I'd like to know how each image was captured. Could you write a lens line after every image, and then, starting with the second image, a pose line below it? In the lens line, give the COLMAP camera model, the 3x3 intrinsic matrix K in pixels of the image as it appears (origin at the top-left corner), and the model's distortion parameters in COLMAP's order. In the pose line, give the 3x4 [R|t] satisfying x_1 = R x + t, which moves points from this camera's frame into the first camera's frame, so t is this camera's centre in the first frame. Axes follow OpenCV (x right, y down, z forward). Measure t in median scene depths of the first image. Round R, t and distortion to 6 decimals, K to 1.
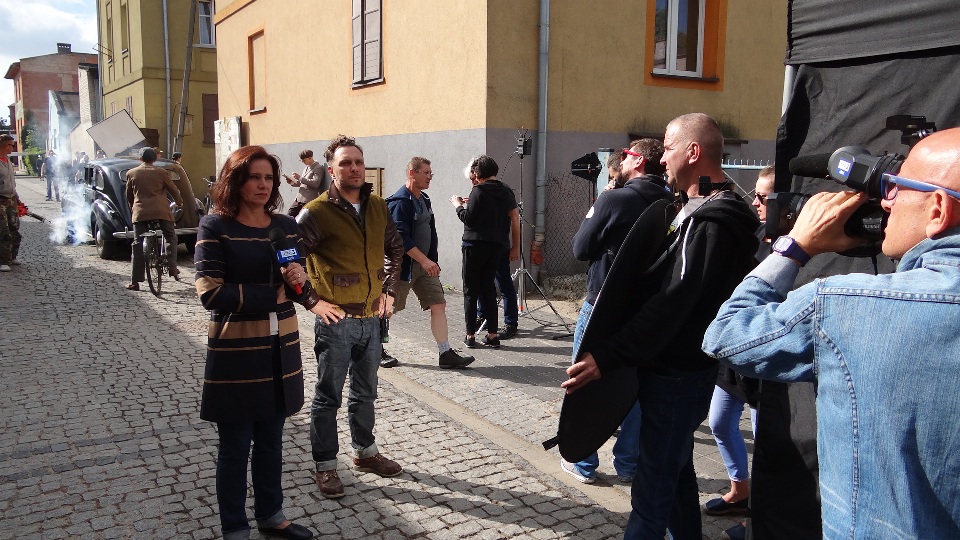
lens RADIAL K [[785.6, 0, 480.0], [0, 785.6, 270.0], [0, 0, 1]] dist [-0.004329, -0.000312]
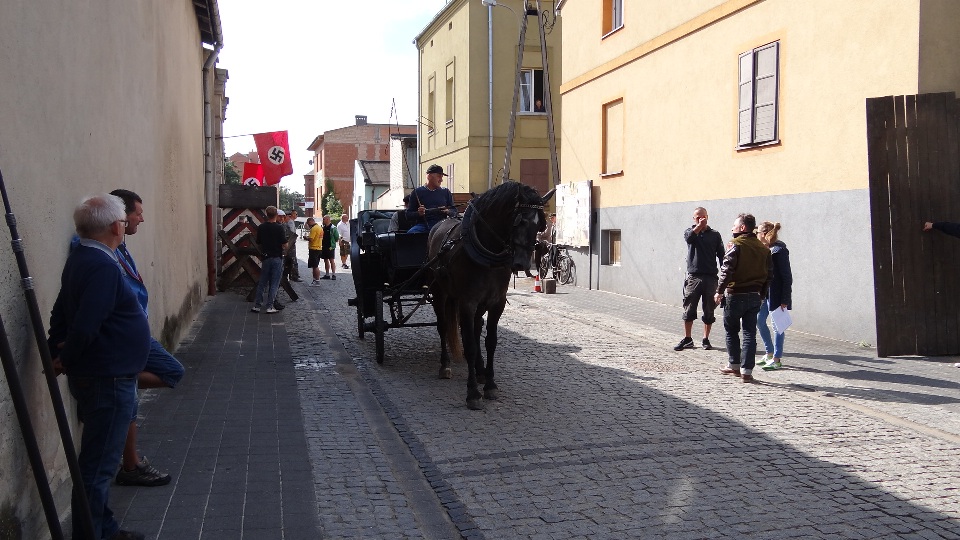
lens RADIAL K [[857.3, 0, 480.0], [0, 857.3, 270.0], [0, 0, 1]] dist [0.013818, 0.002476]
pose [[0.952440, 0.006157, -0.304665, -0.061571], [-0.031859, 0.996329, -0.079462, 0.011125], [0.303057, 0.085389, 0.949139, -0.070312]]
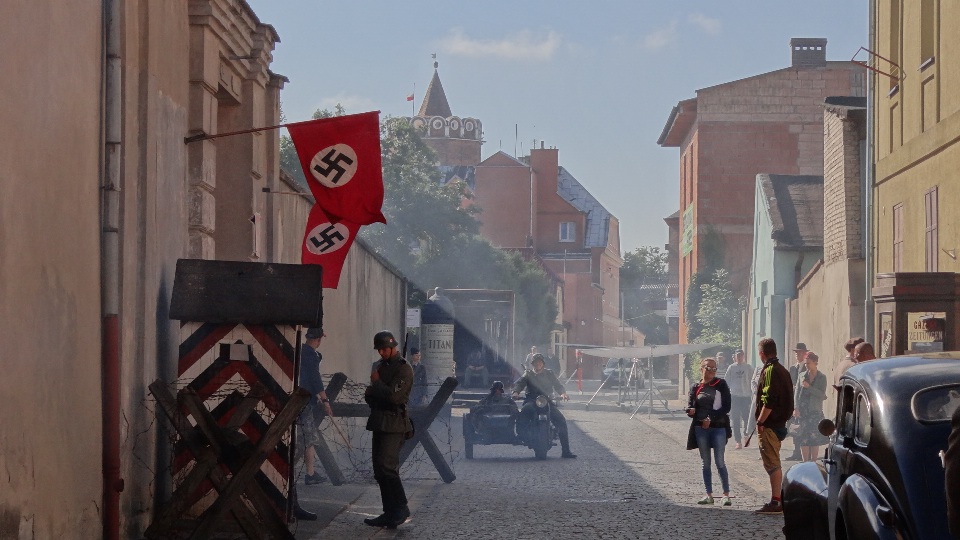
lens RADIAL K [[2699.6, 0, 480.0], [0, 2699.6, 270.0], [0, 0, 1]] dist [-0.004566, 0.224381]
pose [[0.820997, -0.027596, -0.570264, 0.084369], [-0.072027, 0.985845, -0.151402, 0.016302], [0.566370, 0.165375, 0.807388, -0.101589]]
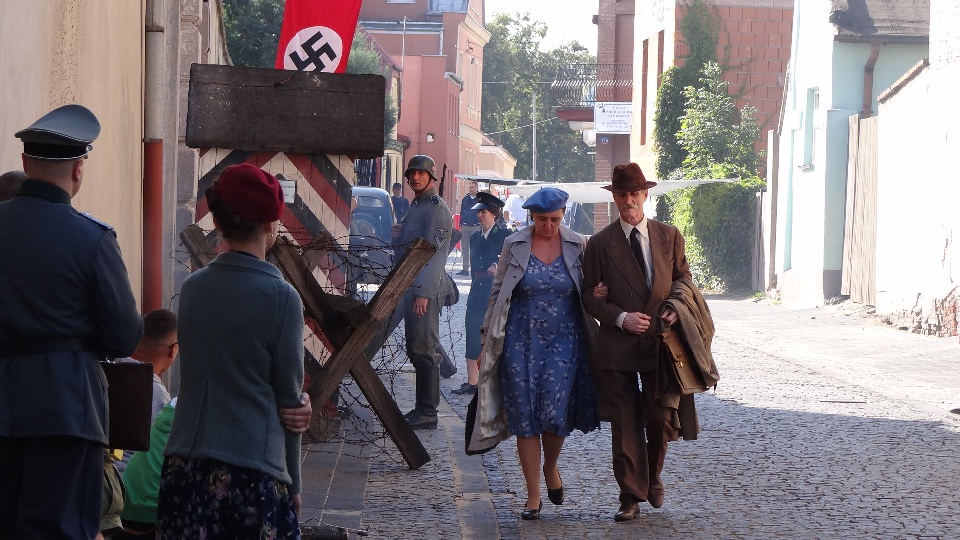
lens RADIAL K [[4663.4, 0, 480.0], [0, 4663.4, 270.0], [0, 0, 1]] dist [0.105274, 6.516917]
pose [[0.855943, 0.015716, -0.516832, 0.148471], [-0.083384, 0.990651, -0.107970, 0.052852], [0.510303, 0.135512, 0.849251, -0.366828]]
